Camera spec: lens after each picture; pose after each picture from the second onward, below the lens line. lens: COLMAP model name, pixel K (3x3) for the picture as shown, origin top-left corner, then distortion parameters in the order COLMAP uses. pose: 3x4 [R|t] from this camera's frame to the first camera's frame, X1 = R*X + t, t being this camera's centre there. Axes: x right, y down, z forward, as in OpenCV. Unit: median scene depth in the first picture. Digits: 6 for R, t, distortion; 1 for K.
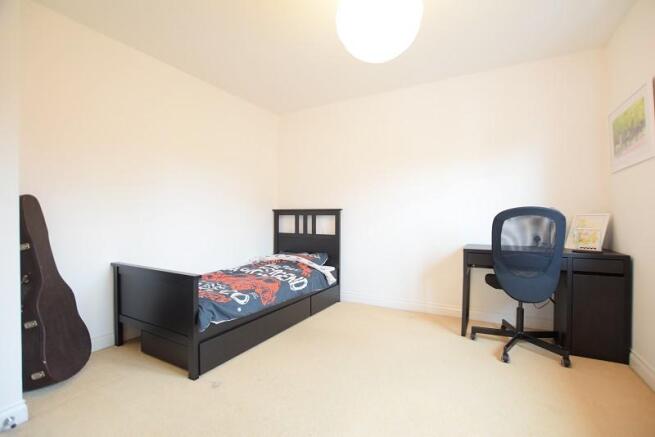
lens RADIAL K [[298.2, 0, 327.4], [0, 298.2, 220.0], [0, 0, 1]] dist [-0.024342, 0.000868]
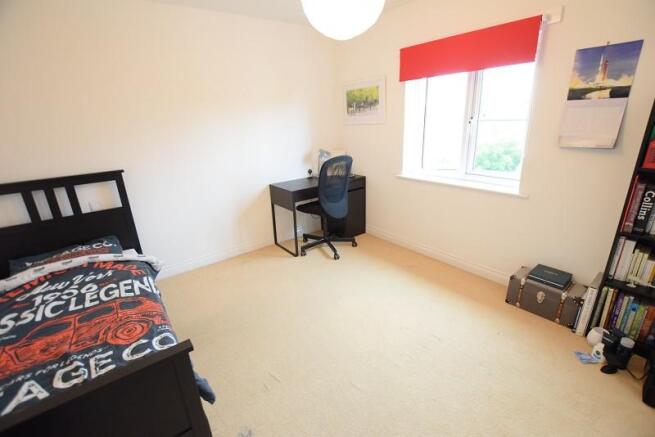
lens RADIAL K [[298.2, 0, 328.1], [0, 298.2, 217.3], [0, 0, 1]] dist [-0.024342, 0.000868]
pose [[0.382073, -0.309579, 0.870736, -0.472704], [0.043563, 0.947206, 0.317652, -0.149618], [-0.923105, -0.083435, 0.375388, 0.316739]]
